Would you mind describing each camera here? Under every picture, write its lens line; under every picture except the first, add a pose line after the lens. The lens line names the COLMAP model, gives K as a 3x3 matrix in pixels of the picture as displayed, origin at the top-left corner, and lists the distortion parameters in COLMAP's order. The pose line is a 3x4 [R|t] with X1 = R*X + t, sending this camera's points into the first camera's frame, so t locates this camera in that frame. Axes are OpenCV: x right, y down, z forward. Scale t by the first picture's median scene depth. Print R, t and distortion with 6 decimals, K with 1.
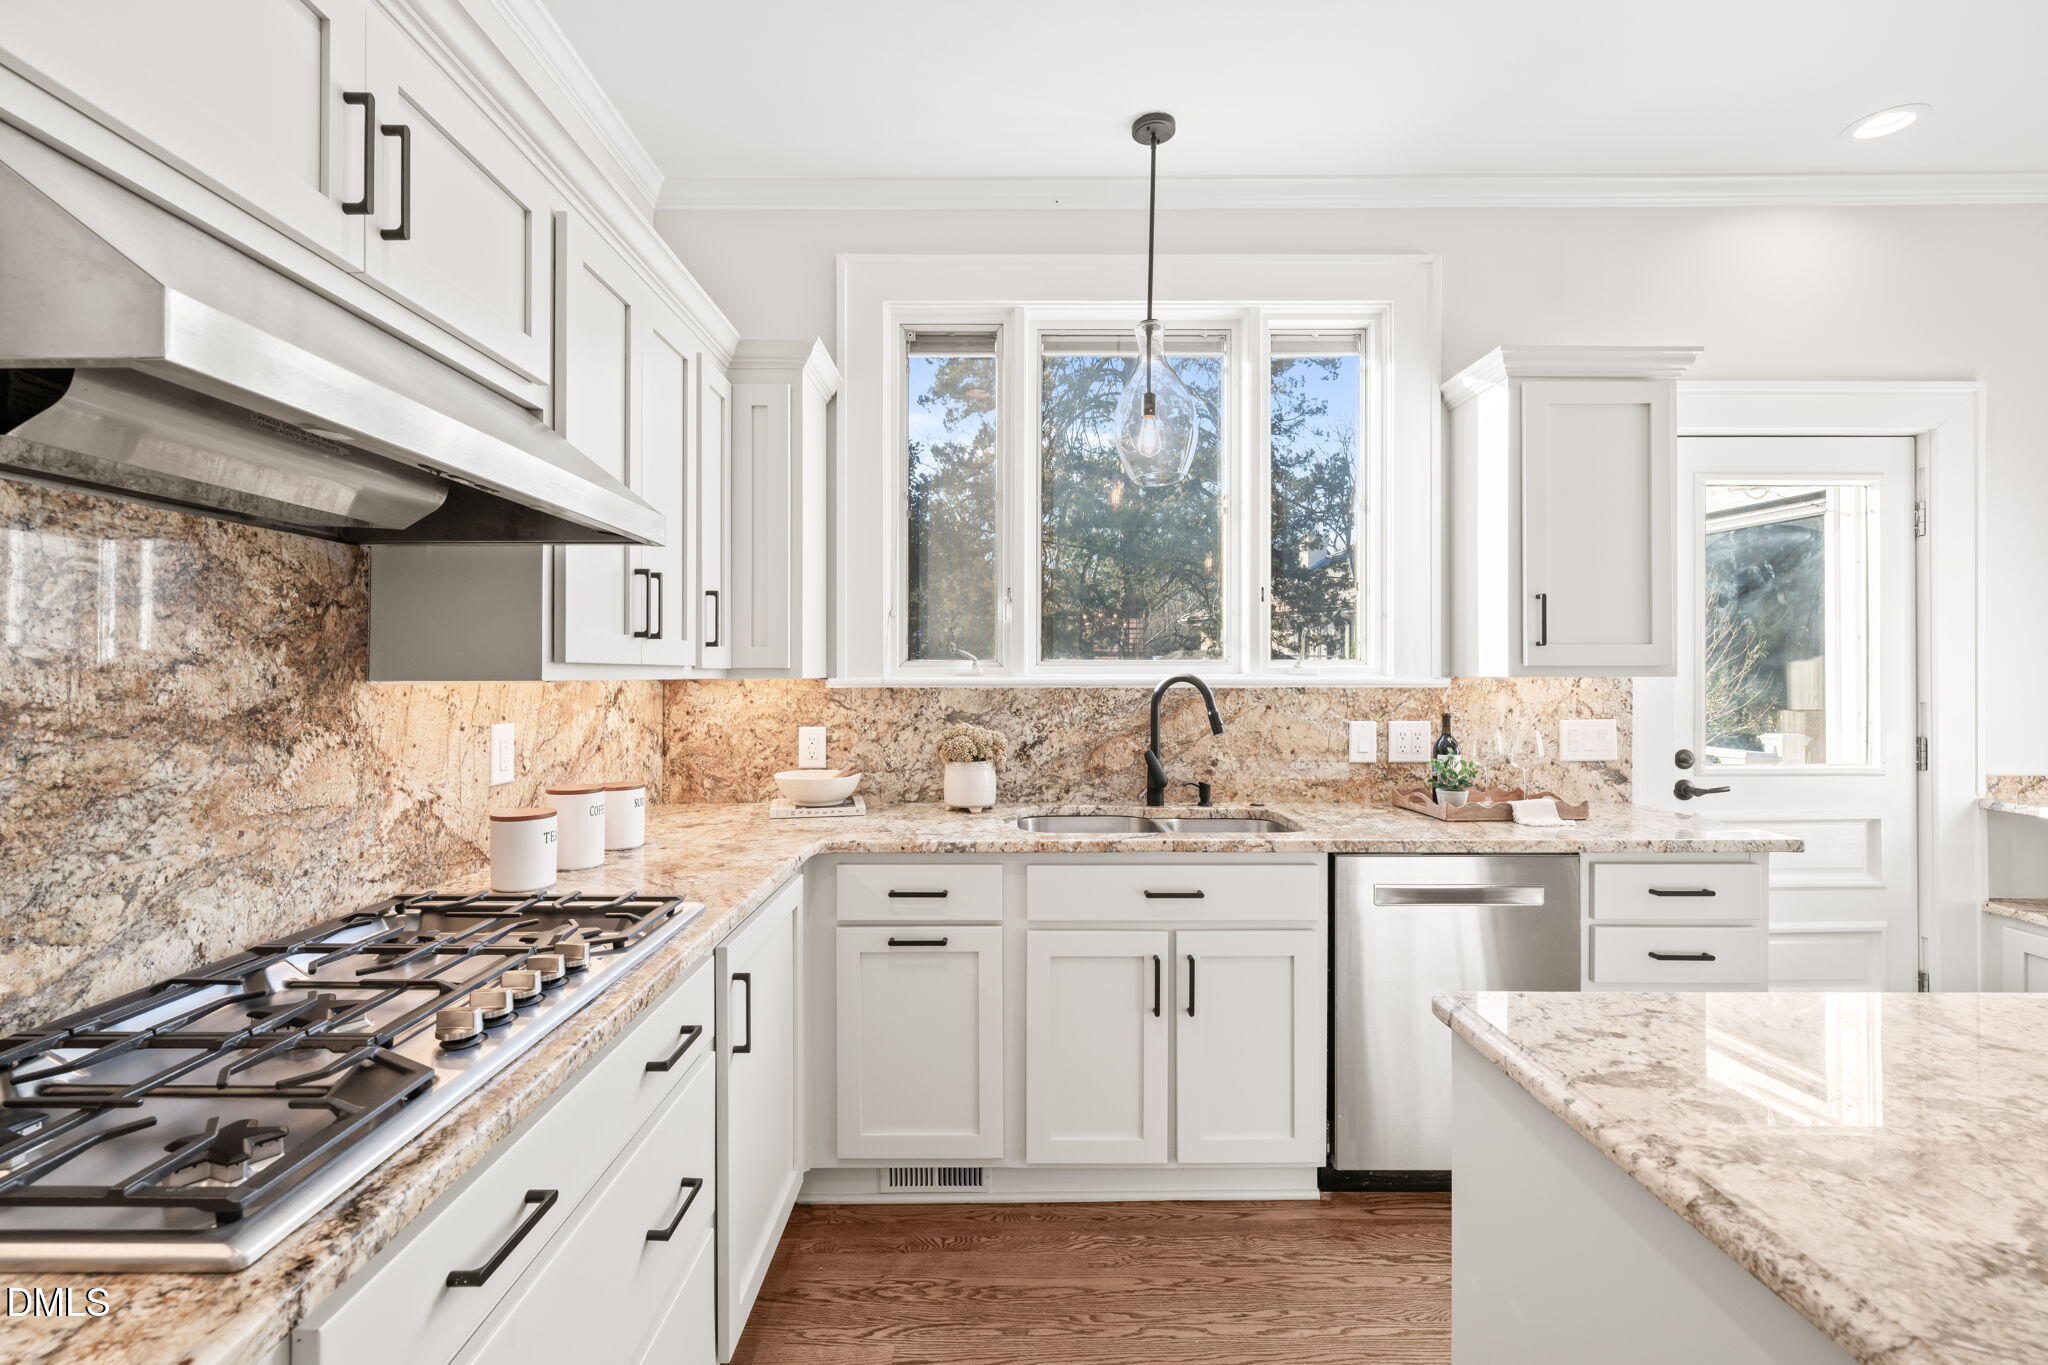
lens RADIAL K [[897.0, 0, 1024.0], [0, 897.0, 682.5], [0, 0, 1]] dist [-0.002061, -0.000790]
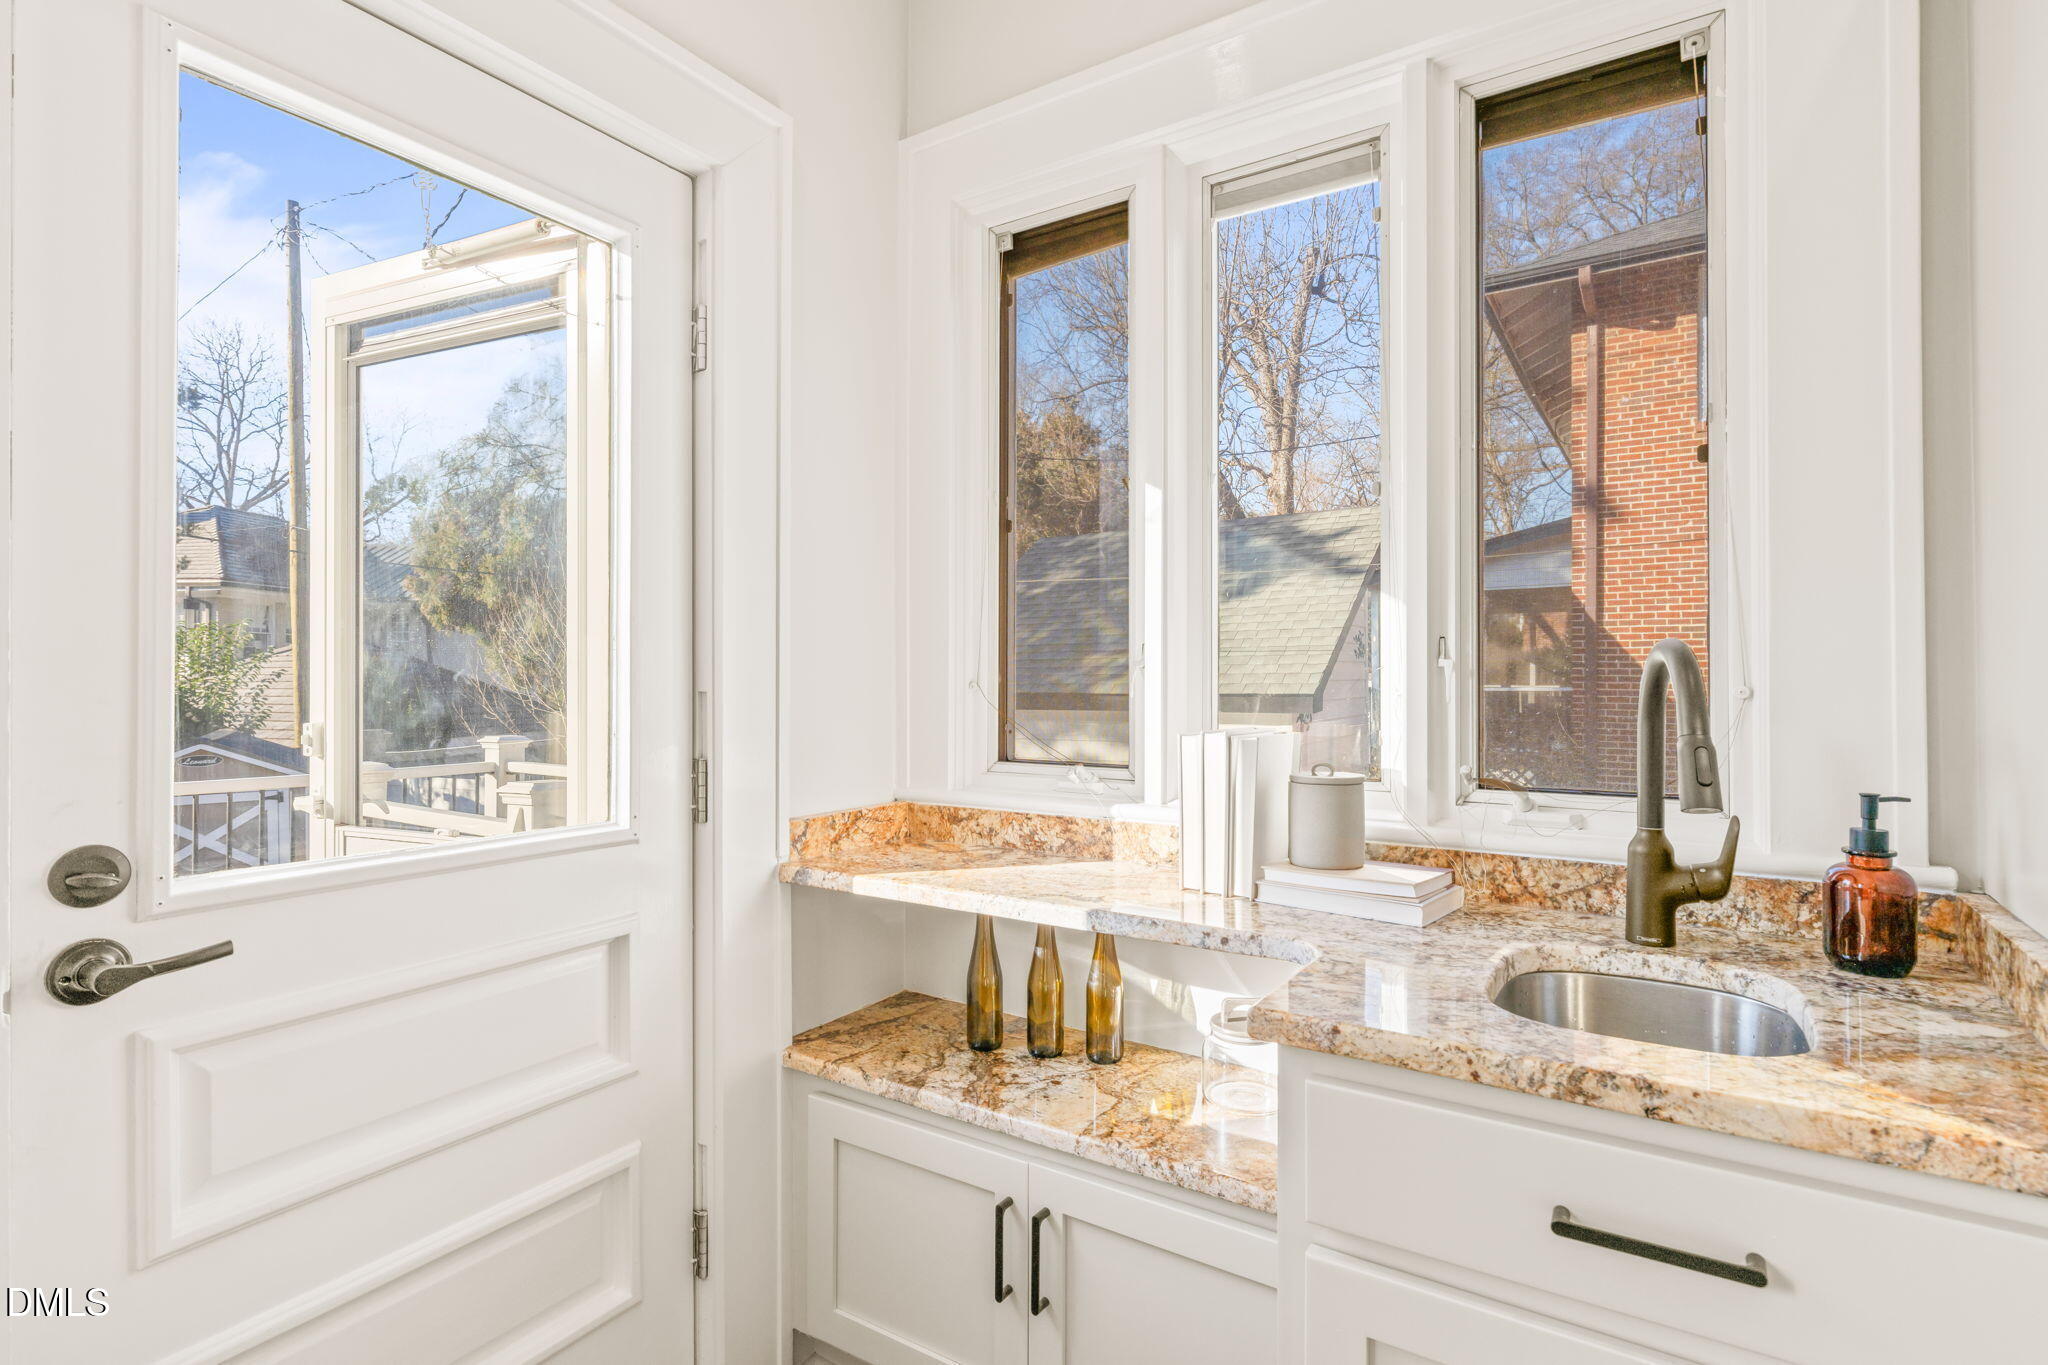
lens RADIAL K [[897.0, 0, 1024.0], [0, 897.0, 682.5], [0, 0, 1]] dist [-0.002061, -0.000790]
pose [[0.524805, 0.002491, 0.851219, 0.660253], [-0.004509, 0.999990, -0.000146, 0.015729], [-0.851211, -0.003762, 0.524811, 0.567547]]
